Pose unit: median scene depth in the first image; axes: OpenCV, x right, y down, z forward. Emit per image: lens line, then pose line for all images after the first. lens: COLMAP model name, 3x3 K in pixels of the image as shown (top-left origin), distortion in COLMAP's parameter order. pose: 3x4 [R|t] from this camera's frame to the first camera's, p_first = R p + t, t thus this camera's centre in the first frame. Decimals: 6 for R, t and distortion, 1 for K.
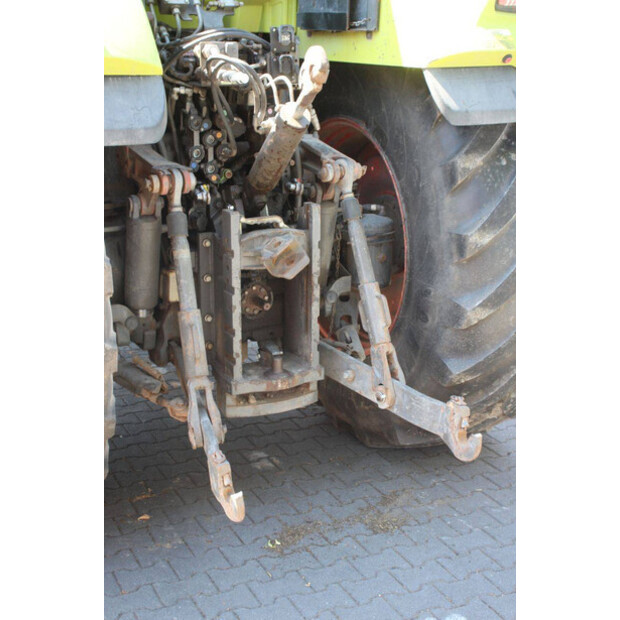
lens RADIAL K [[951.4, 0, 310.0], [0, 951.4, 310.0], [0, 0, 1]] dist [0.092944, 0.153272]
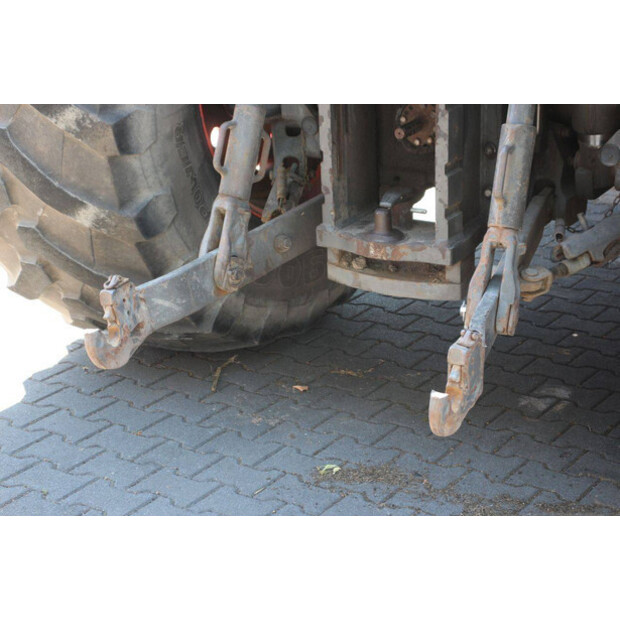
lens RADIAL K [[1396.1, 0, 310.0], [0, 1396.1, 310.0], [0, 0, 1]] dist [0.356577, 0.226885]
pose [[0.521900, 0.278932, -0.806112, 0.763717], [-0.201896, 0.958566, 0.200971, -0.071726], [0.828769, 0.057864, 0.556591, 0.422920]]
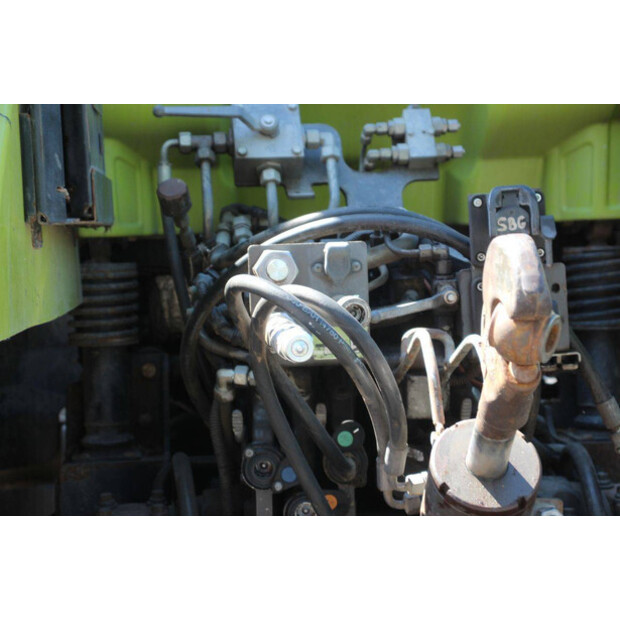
lens RADIAL K [[1459.4, 0, 310.0], [0, 1459.4, 310.0], [0, 0, 1]] dist [0.458957, 0.158058]
pose [[0.933891, -0.021647, -0.356902, 0.088142], [-0.066480, 0.970249, -0.232804, -0.126917], [0.351323, 0.241140, 0.904667, 0.505167]]
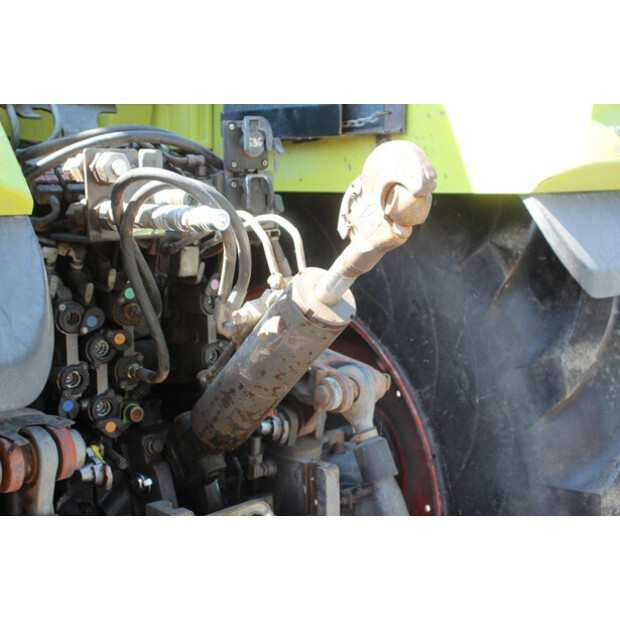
lens RADIAL K [[925.0, 0, 324.5], [0, 925.0, 312.5], [0, 0, 1]] dist [0.043771, 0.108877]
pose [[0.965384, -0.052403, 0.255514, -0.114416], [0.089575, 0.986639, -0.136086, -0.123625], [-0.244969, 0.154263, 0.957180, 0.527798]]
